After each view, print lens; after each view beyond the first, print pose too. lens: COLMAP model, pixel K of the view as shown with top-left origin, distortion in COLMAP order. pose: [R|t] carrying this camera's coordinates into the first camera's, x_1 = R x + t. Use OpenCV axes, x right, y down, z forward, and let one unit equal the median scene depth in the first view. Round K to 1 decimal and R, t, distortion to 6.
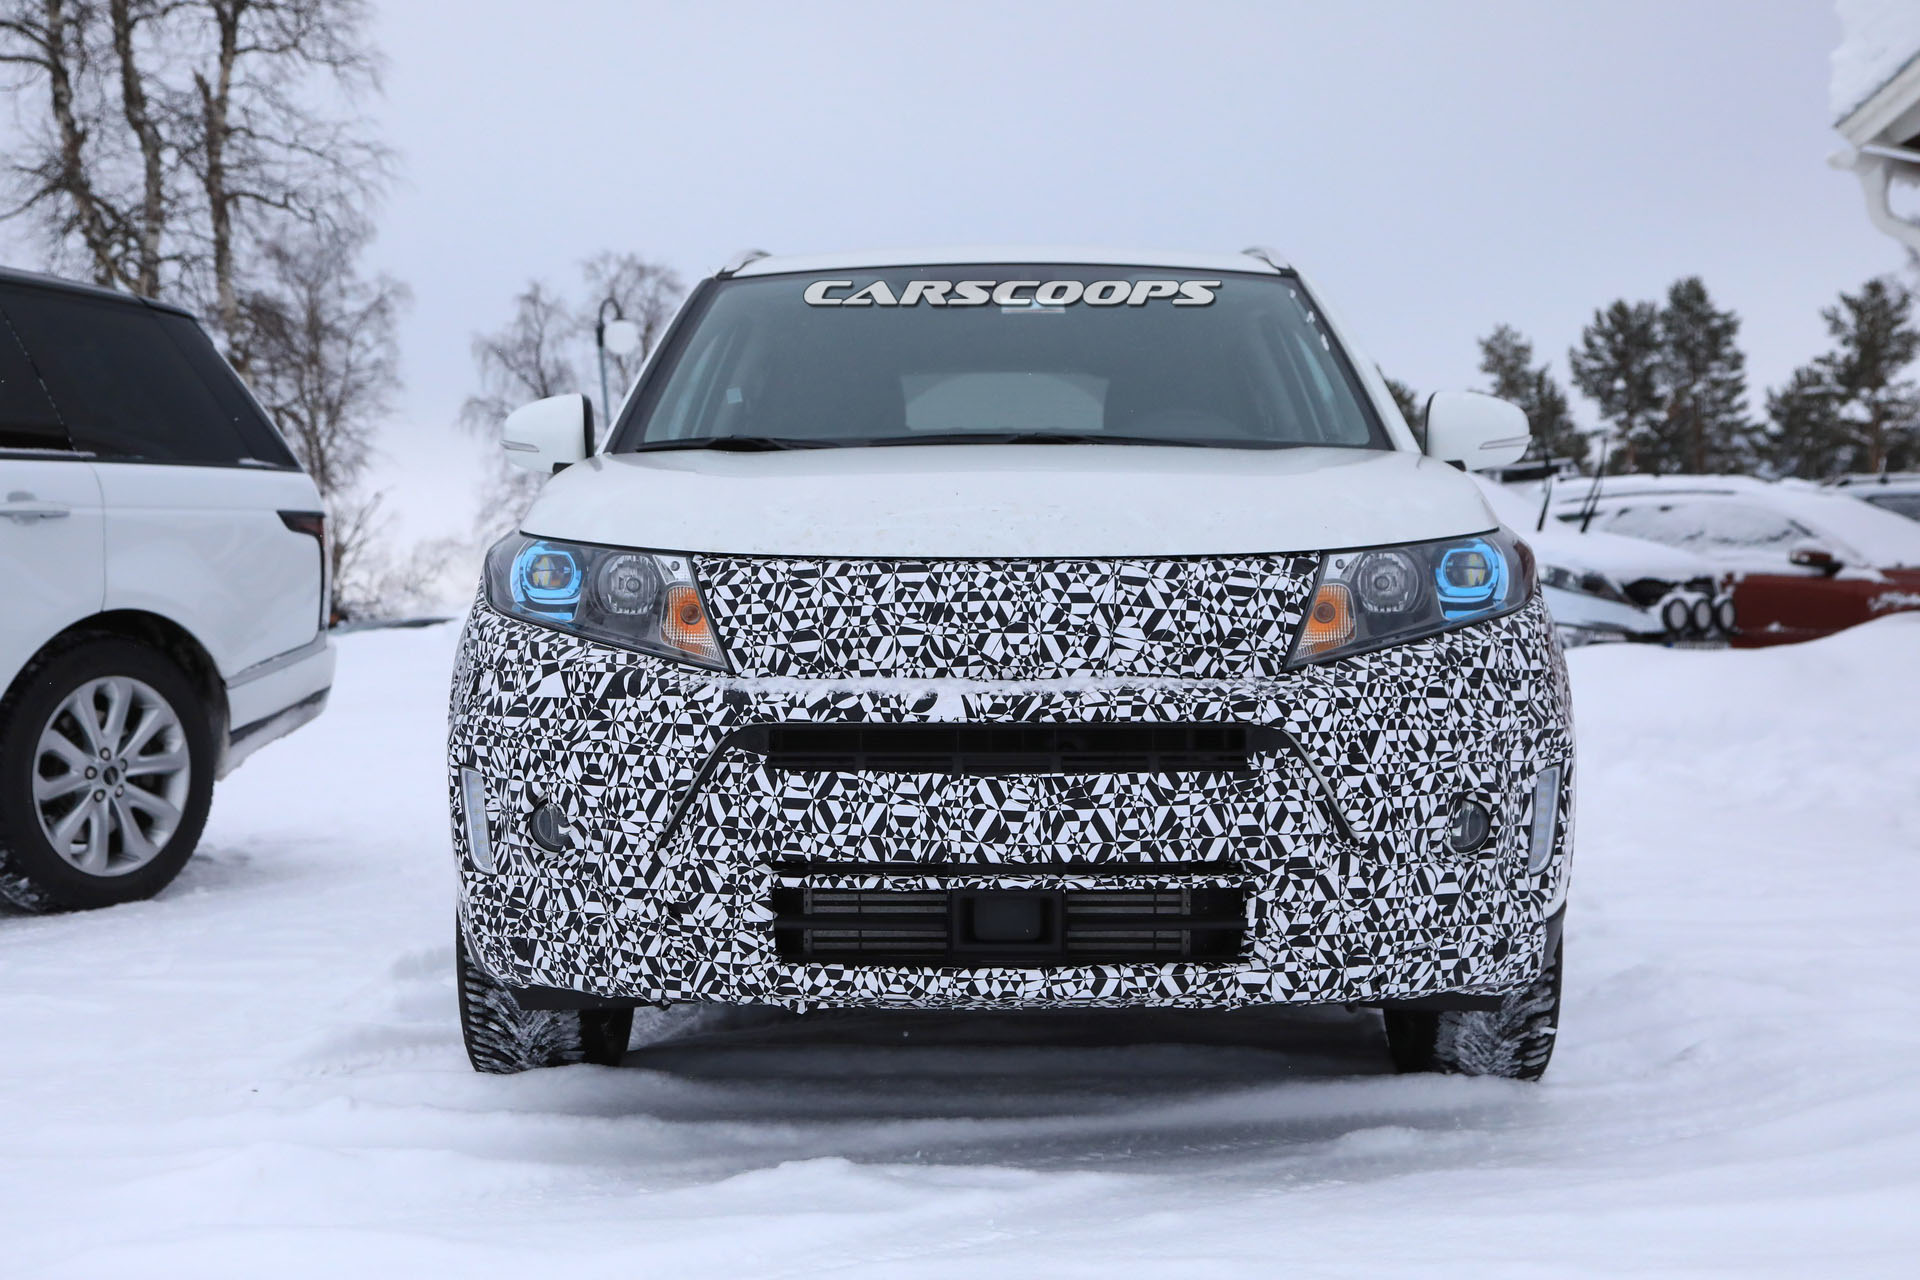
lens RADIAL K [[2646.9, 0, 960.0], [0, 2646.9, 640.0], [0, 0, 1]] dist [0.125803, 0.033620]
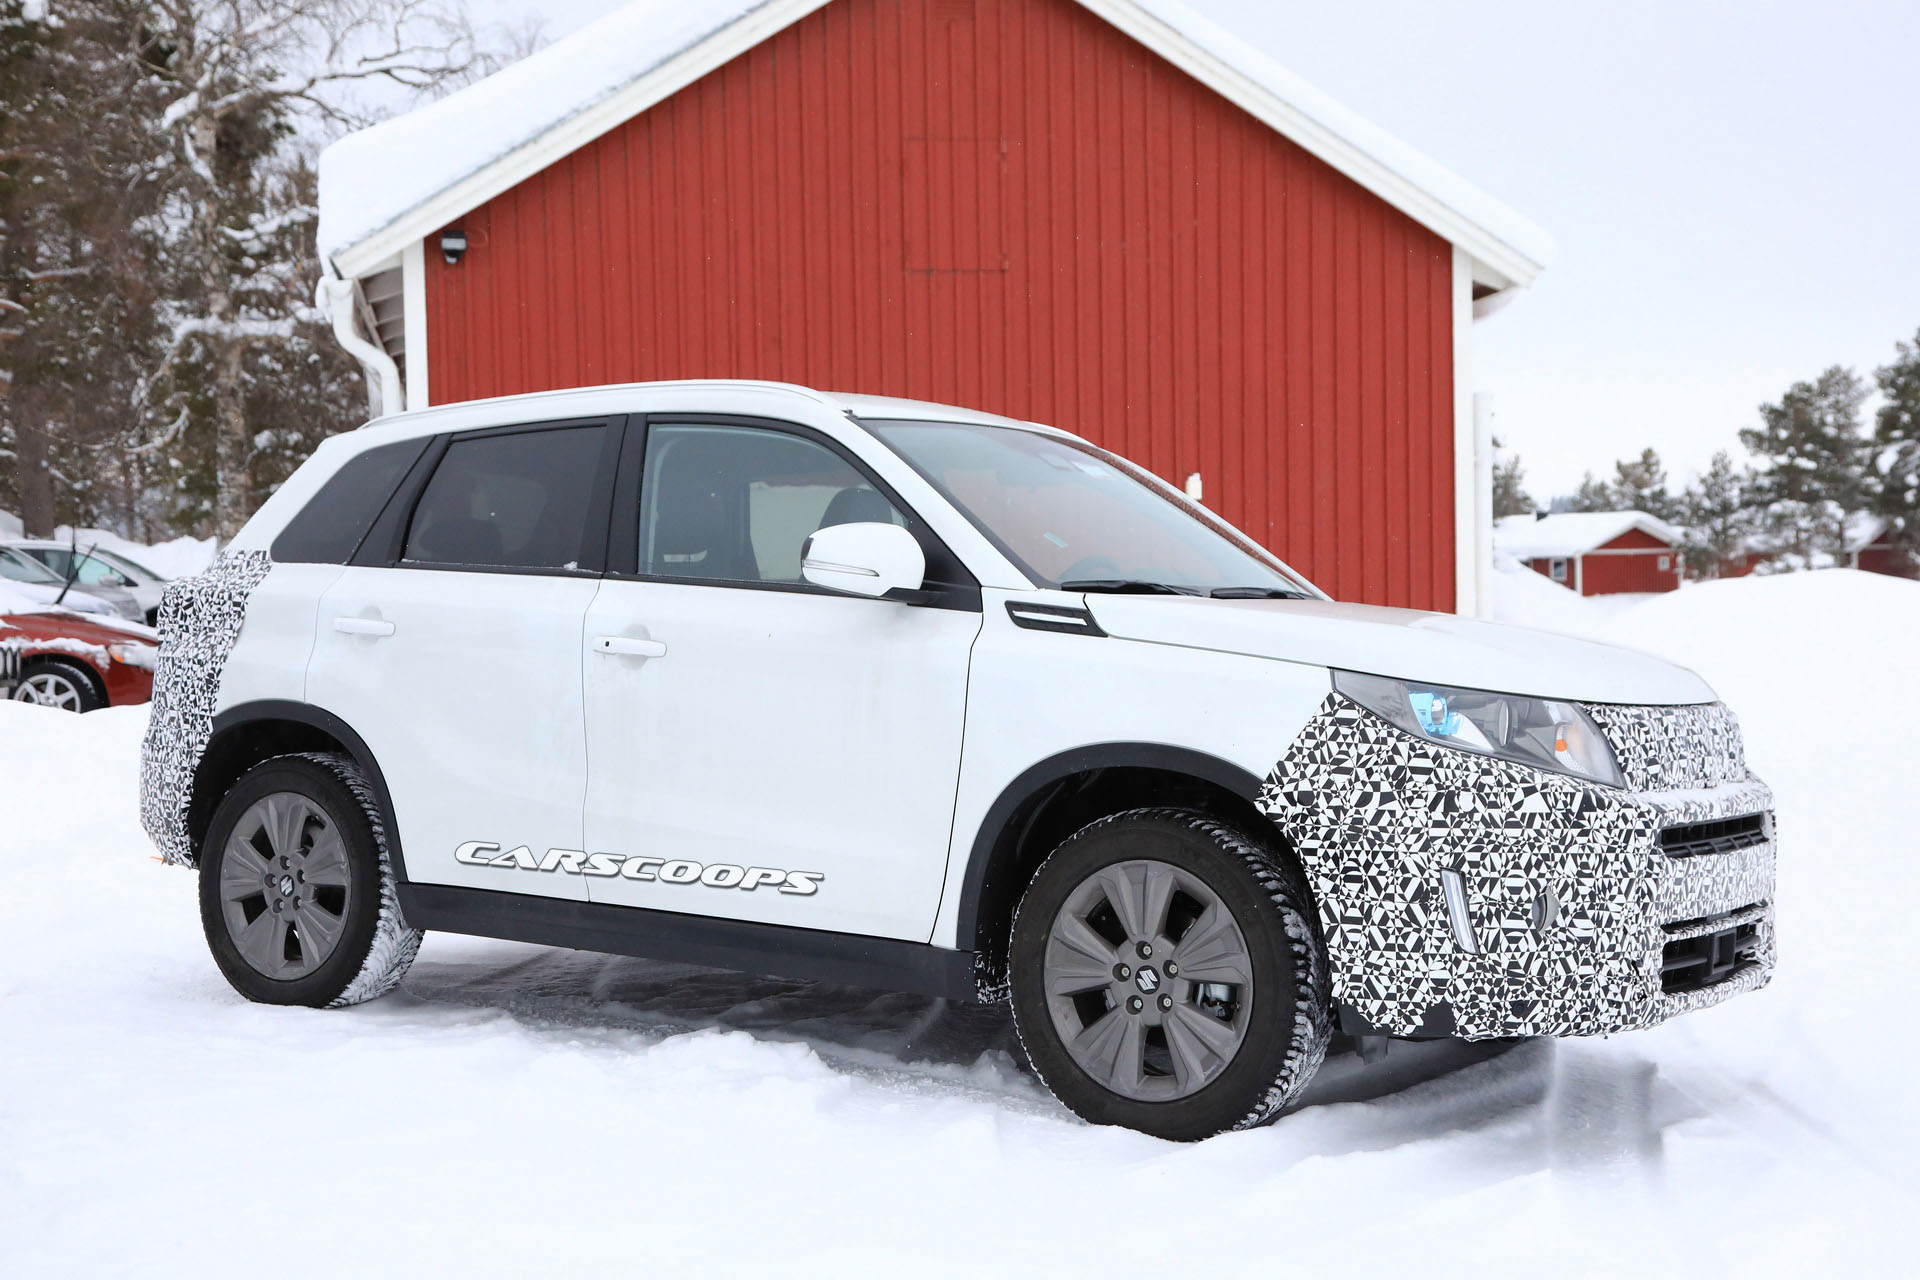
lens RADIAL K [[2433.1, 0, 955.9], [0, 2433.1, 620.7], [0, 0, 1]] dist [0.084214, 0.020510]
pose [[0.539486, 0.020565, 0.841743, -1.360199], [-0.010680, 0.999788, -0.017582, -0.049833], [-0.841927, 0.000495, 0.539591, 0.609617]]
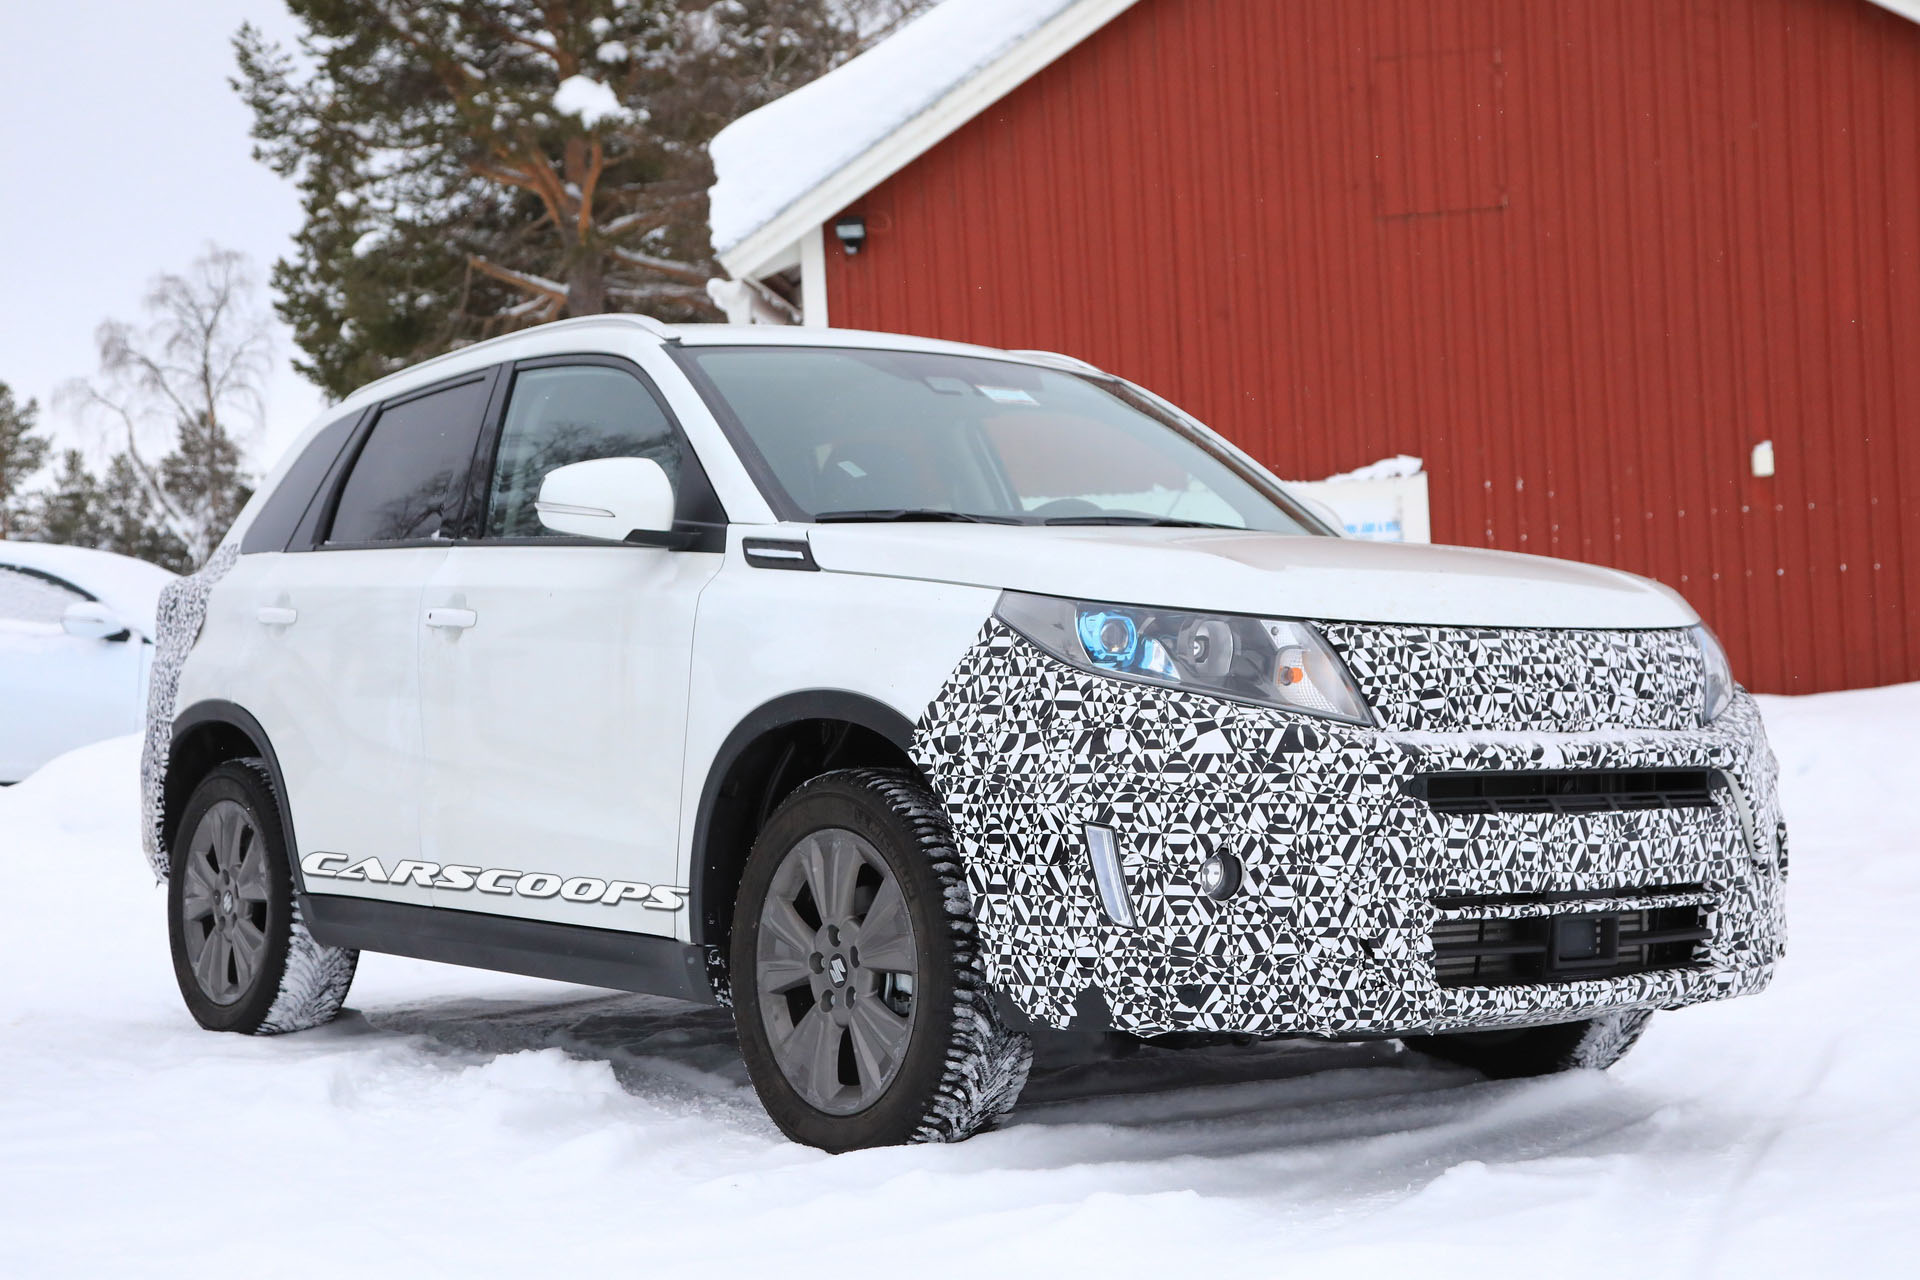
lens RADIAL K [[2903.4, 0, 964.0], [0, 2903.4, 596.3], [0, 0, 1]] dist [0.109761, 0.093112]
pose [[0.783890, 0.022924, 0.620477, -0.978916], [0.014047, 0.998408, -0.054634, 0.021609], [-0.620741, 0.051543, 0.782319, 0.158694]]
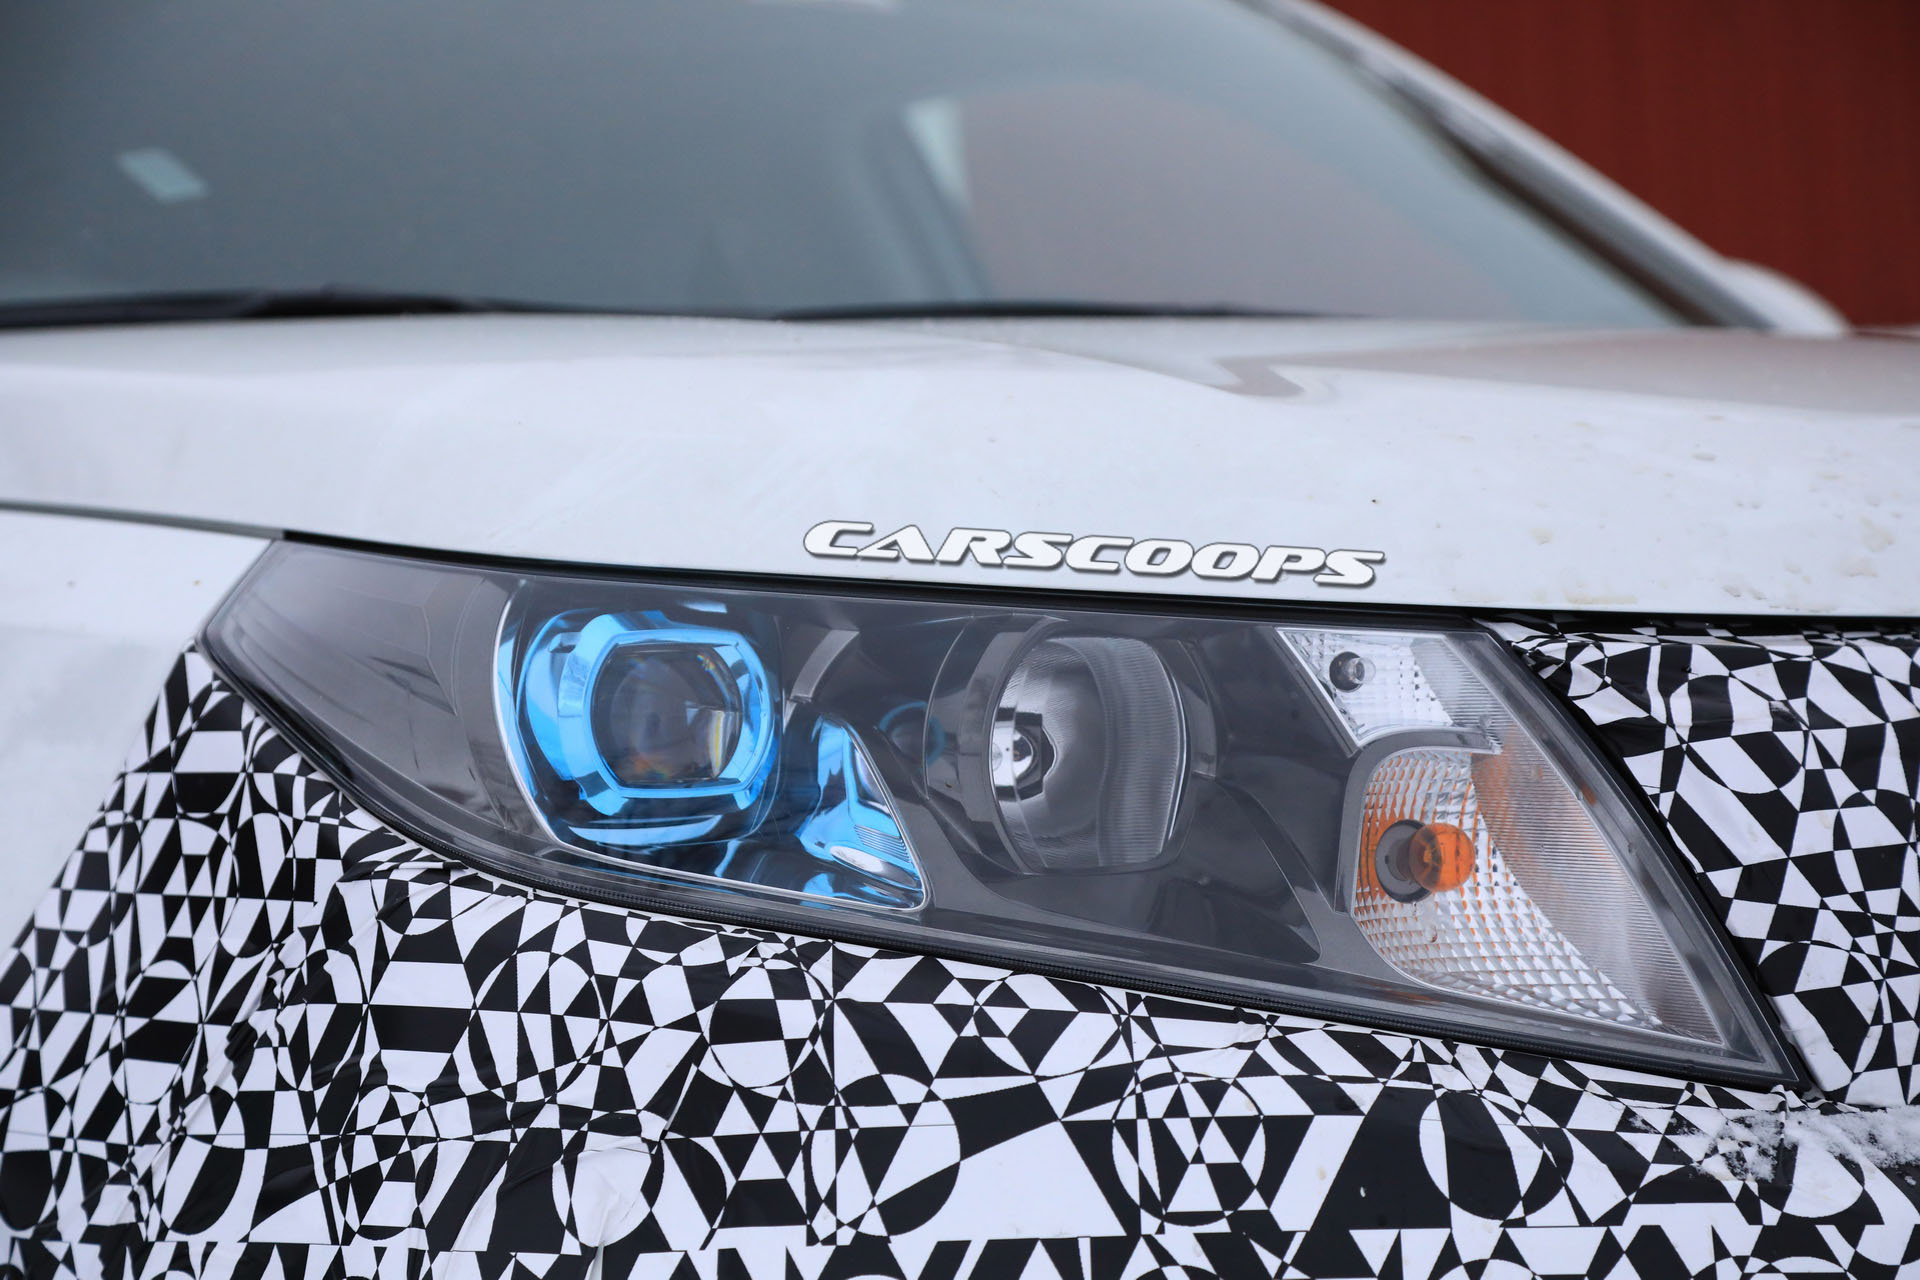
lens RADIAL K [[4343.7, 0, 963.5], [0, 4343.7, 612.5], [0, 0, 1]] dist [0.368774, 0.008766]
pose [[0.847448, -0.006798, 0.530835, -0.373716], [0.041600, 0.997694, -0.053635, -0.013310], [-0.529247, 0.067536, 0.845776, 0.694576]]
